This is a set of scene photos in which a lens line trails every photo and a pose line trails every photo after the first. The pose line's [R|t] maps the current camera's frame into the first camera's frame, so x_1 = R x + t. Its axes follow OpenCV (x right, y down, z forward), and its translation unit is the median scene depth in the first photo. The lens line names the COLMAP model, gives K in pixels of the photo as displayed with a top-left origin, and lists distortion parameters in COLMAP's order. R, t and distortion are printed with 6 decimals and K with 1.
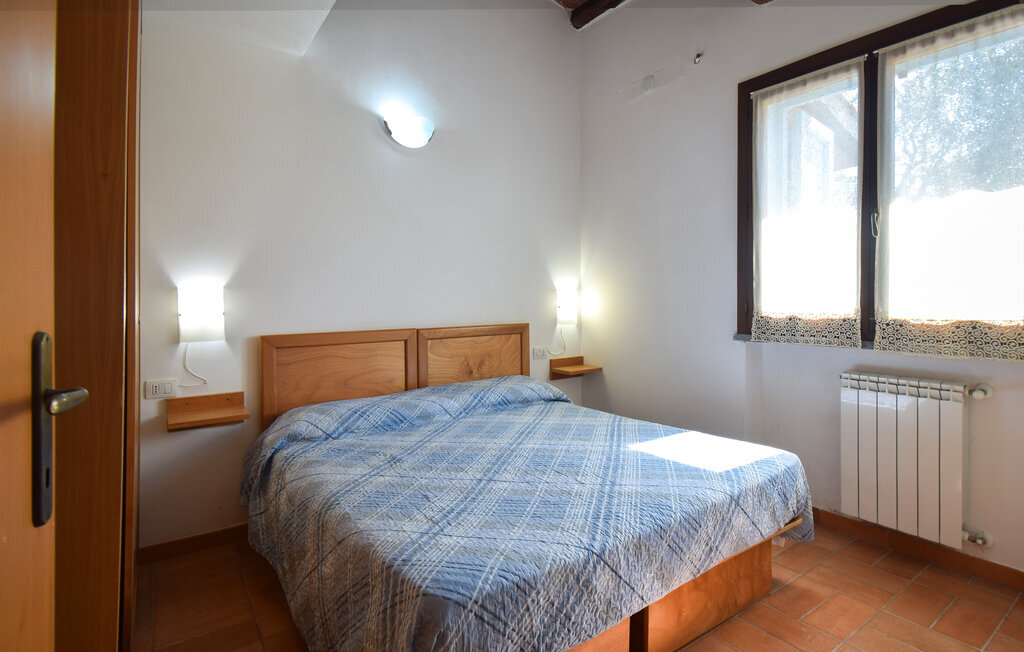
lens RADIAL K [[512.9, 0, 512.0], [0, 512.9, 326.0], [0, 0, 1]] dist [0.001662, -0.037146]
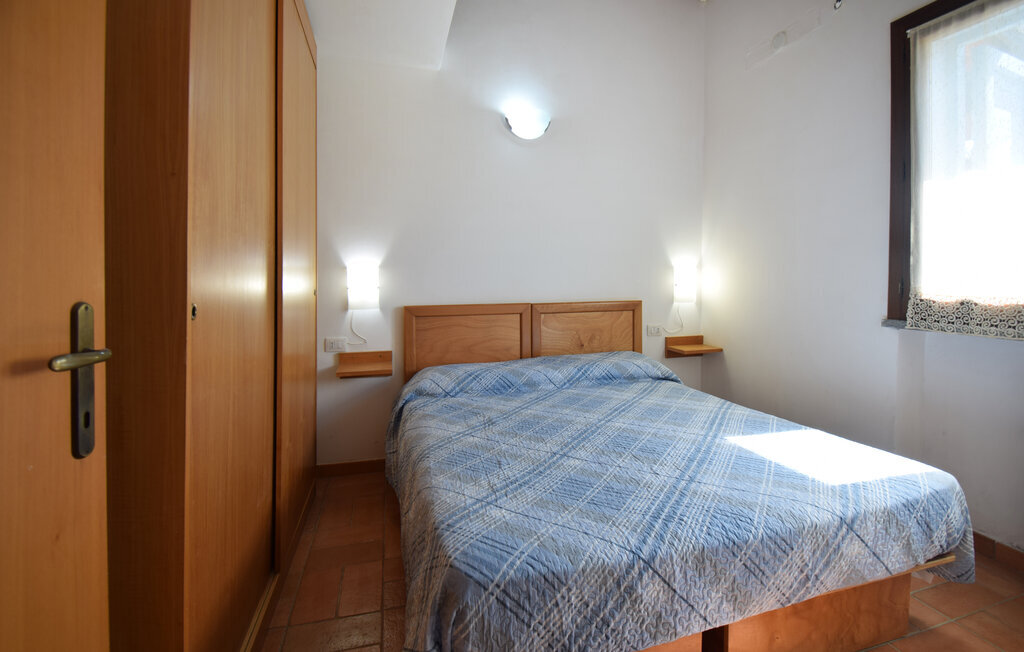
lens RADIAL K [[447.7, 0, 497.1], [0, 447.7, 303.3], [0, 0, 1]] dist [0.011193, -0.021717]
pose [[0.937192, 0.025774, -0.347862, 0.127729], [-0.023293, 0.999665, 0.011311, -0.006201], [0.348037, -0.002498, 0.937478, 0.118478]]
